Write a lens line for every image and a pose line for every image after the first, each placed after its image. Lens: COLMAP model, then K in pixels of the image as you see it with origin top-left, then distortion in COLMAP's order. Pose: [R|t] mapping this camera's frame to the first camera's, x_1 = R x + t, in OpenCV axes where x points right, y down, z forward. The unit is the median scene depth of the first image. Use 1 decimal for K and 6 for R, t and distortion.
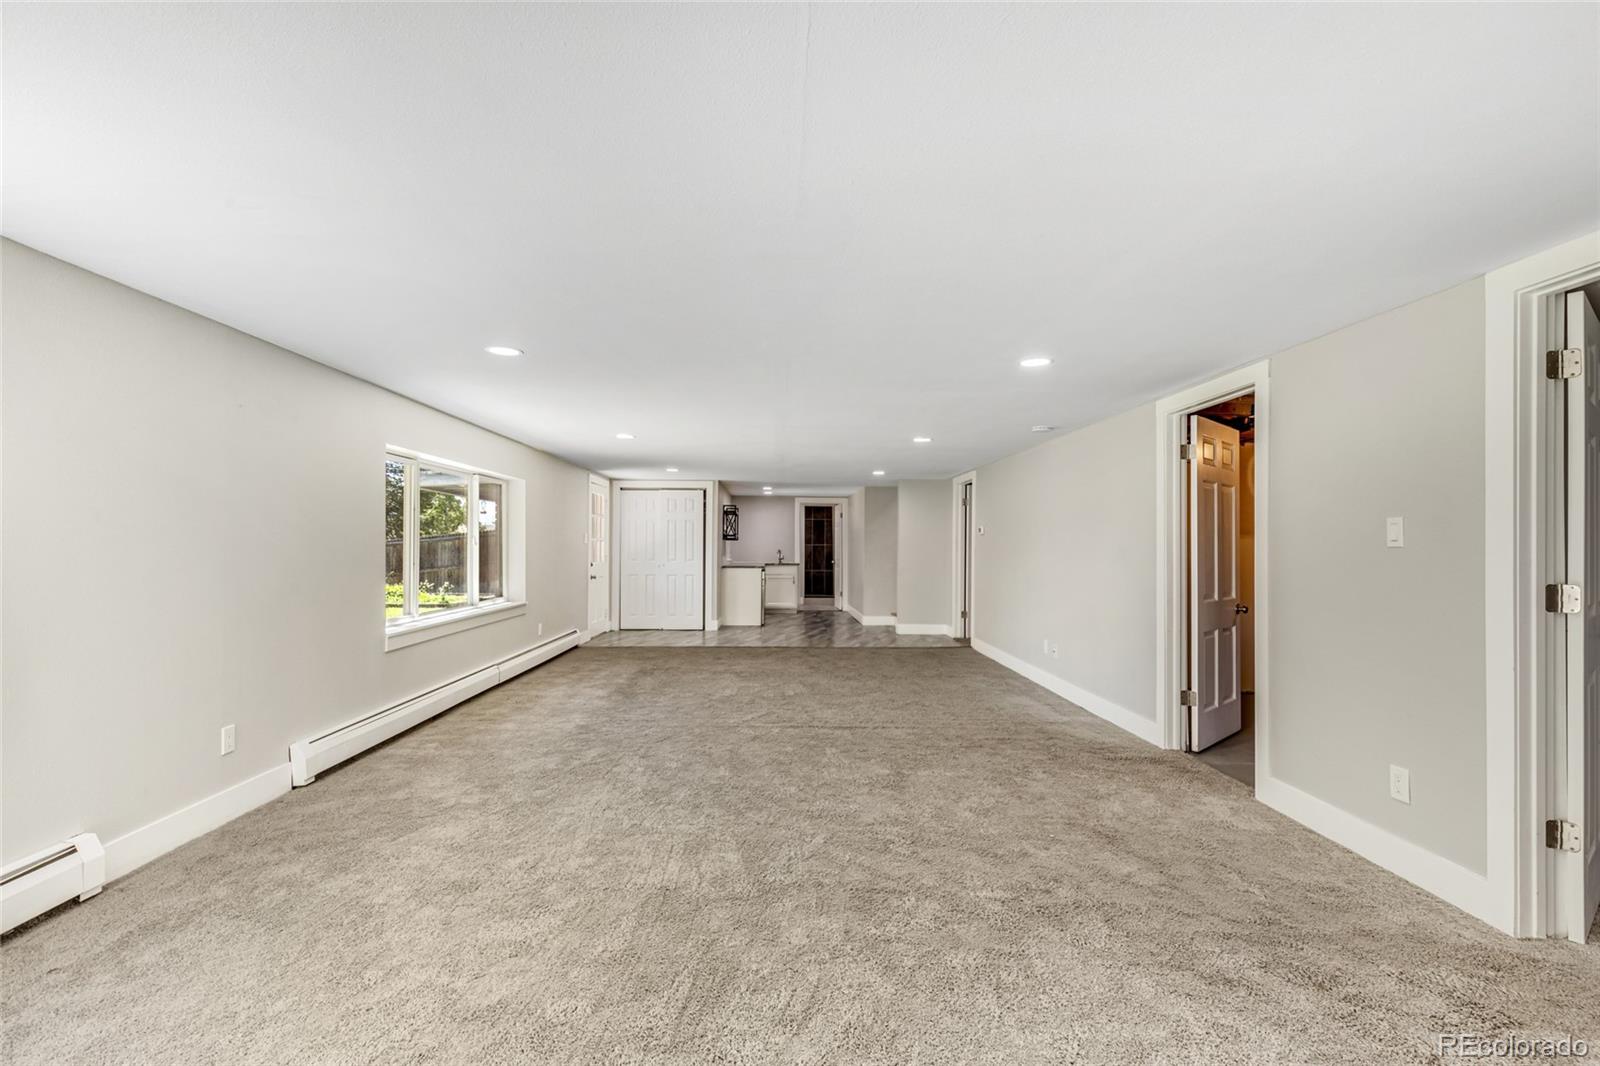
lens RADIAL K [[717.4, 0, 800.0], [0, 717.4, 533.0], [0, 0, 1]] dist [0.008848, -0.001122]
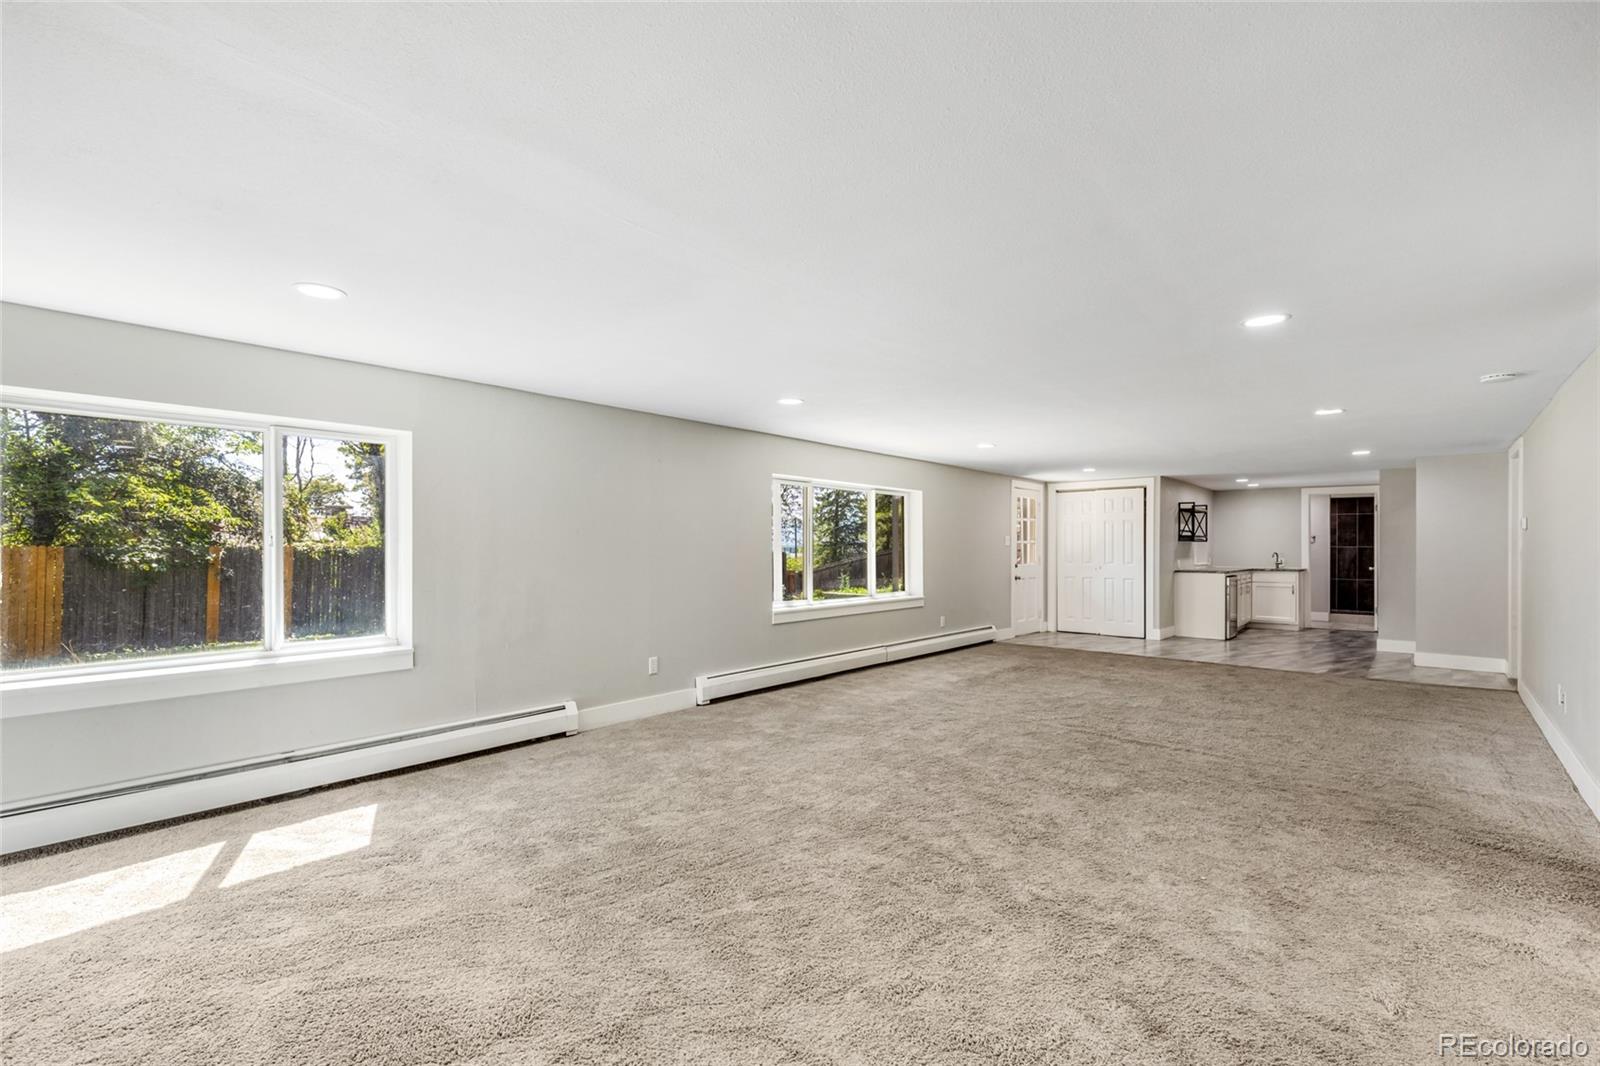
lens RADIAL K [[717.4, 0, 800.0], [0, 717.4, 533.0], [0, 0, 1]] dist [0.008848, -0.001122]
pose [[0.733211, -0.017377, -0.679779, 0.414348], [0.013497, 0.999848, -0.011002, 0.006262], [0.679867, -0.001108, 0.733334, 0.024102]]
